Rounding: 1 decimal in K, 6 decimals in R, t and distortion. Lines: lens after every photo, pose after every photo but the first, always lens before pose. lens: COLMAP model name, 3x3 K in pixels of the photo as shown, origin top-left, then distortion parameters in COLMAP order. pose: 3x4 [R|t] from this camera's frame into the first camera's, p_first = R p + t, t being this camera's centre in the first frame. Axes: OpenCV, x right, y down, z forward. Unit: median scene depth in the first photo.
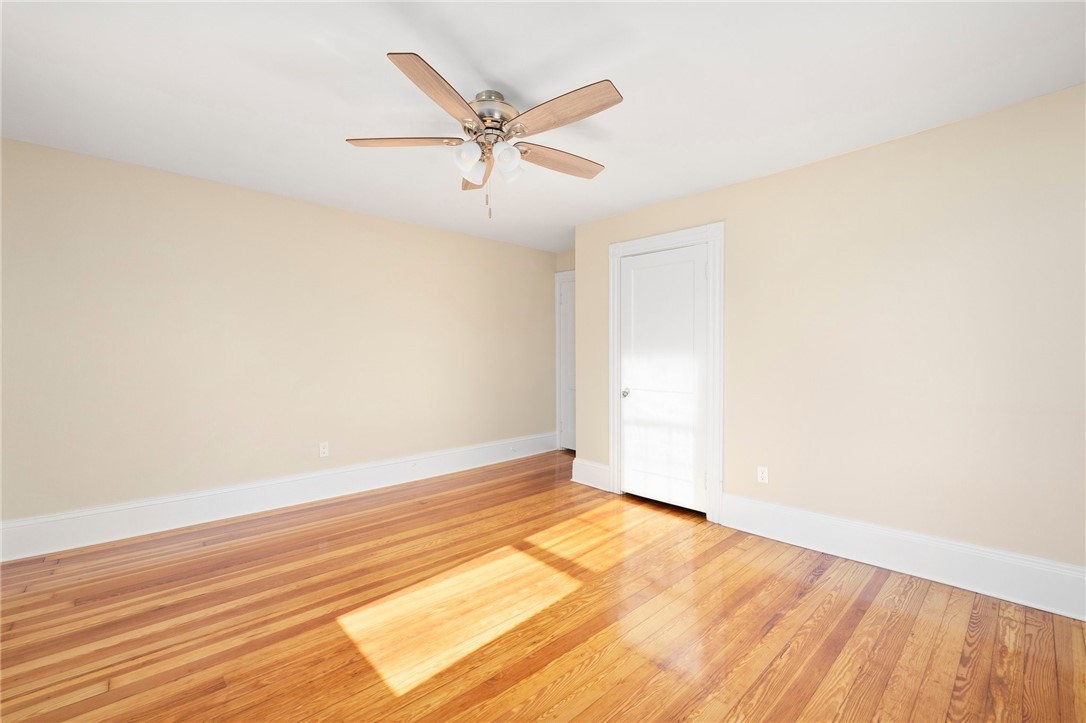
lens RADIAL K [[465.4, 0, 536.0], [0, 465.4, 356.2], [0, 0, 1]] dist [-0.014768, 0.000283]
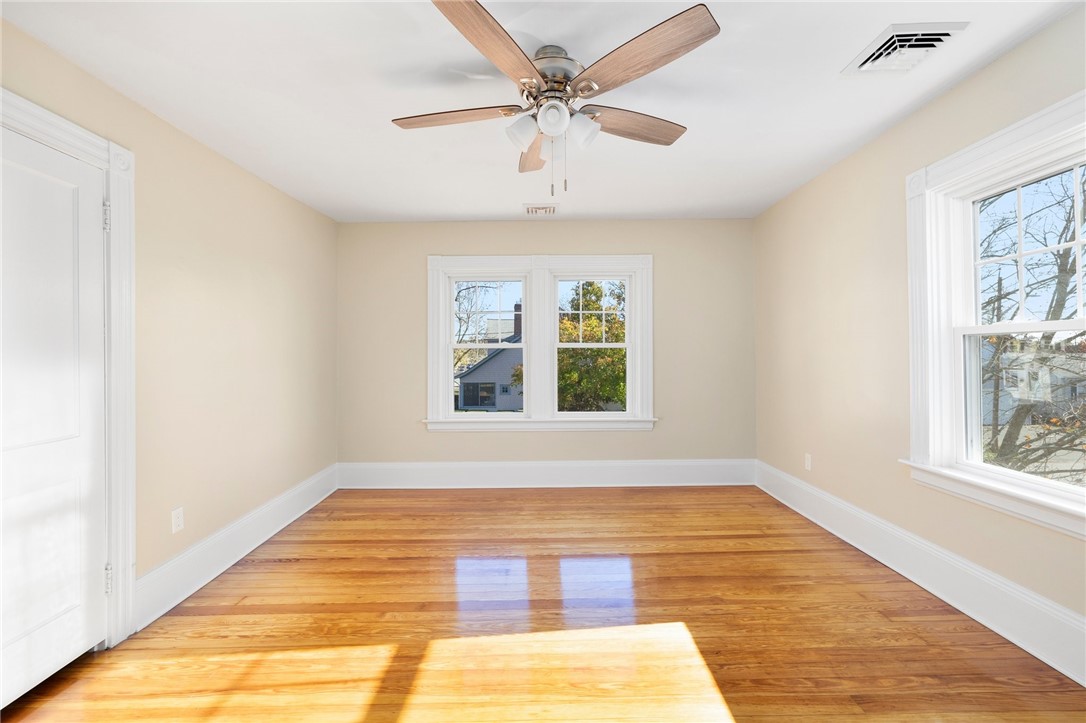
lens RADIAL K [[465.4, 0, 533.0], [0, 465.4, 358.8], [0, 0, 1]] dist [-0.014768, 0.000283]
pose [[-0.727646, 0.000690, 0.685953, -0.660540], [0.018802, 0.999644, 0.018940, -0.017763], [-0.685696, 0.026679, -0.727399, 1.663395]]
